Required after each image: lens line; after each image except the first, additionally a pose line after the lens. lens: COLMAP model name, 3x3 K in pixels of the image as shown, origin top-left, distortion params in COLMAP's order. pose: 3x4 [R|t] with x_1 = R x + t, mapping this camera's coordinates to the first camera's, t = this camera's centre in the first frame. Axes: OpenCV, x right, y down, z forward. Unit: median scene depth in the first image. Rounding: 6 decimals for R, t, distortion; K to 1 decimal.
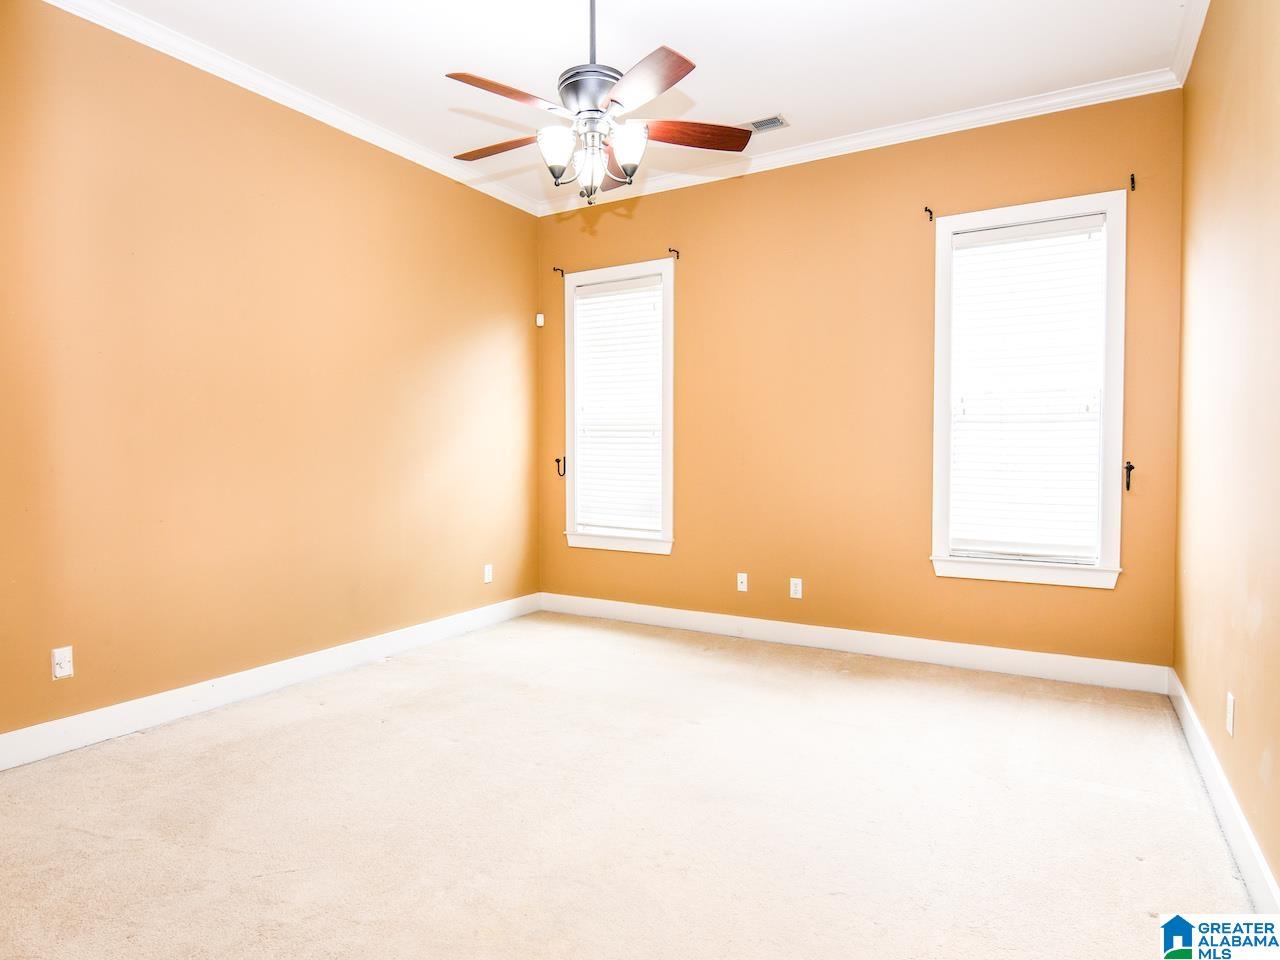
lens RADIAL K [[727.8, 0, 646.3], [0, 727.8, 470.7], [0, 0, 1]] dist [-0.012333, -0.002343]
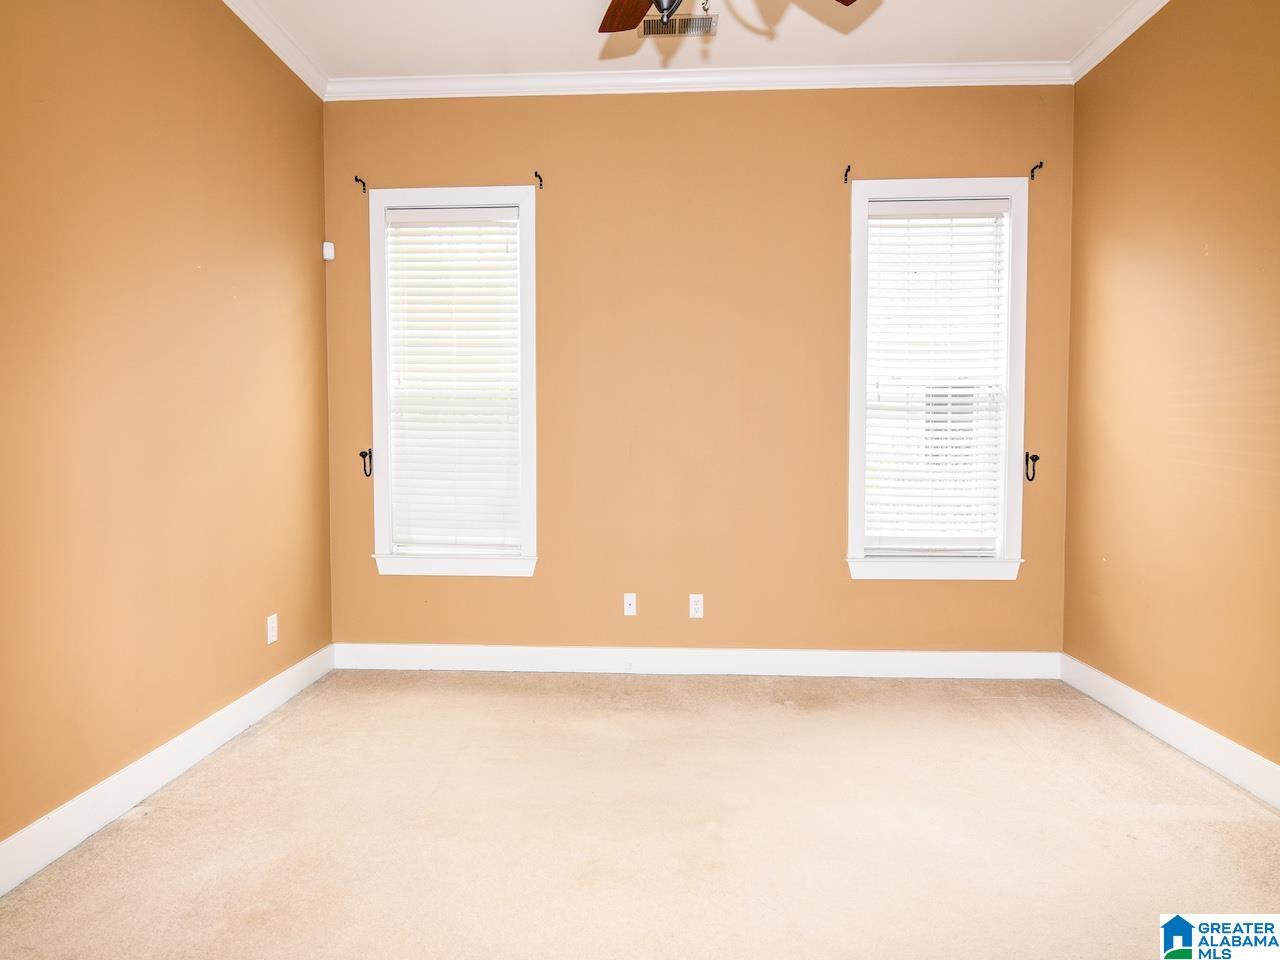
lens RADIAL K [[727.8, 0, 643.3], [0, 727.8, 472.9], [0, 0, 1]] dist [-0.012333, -0.002343]
pose [[0.896112, -0.014991, 0.443574, -0.233599], [0.012150, 0.999883, 0.009246, 0.001356], [-0.443661, -0.002896, 0.896190, 0.310212]]
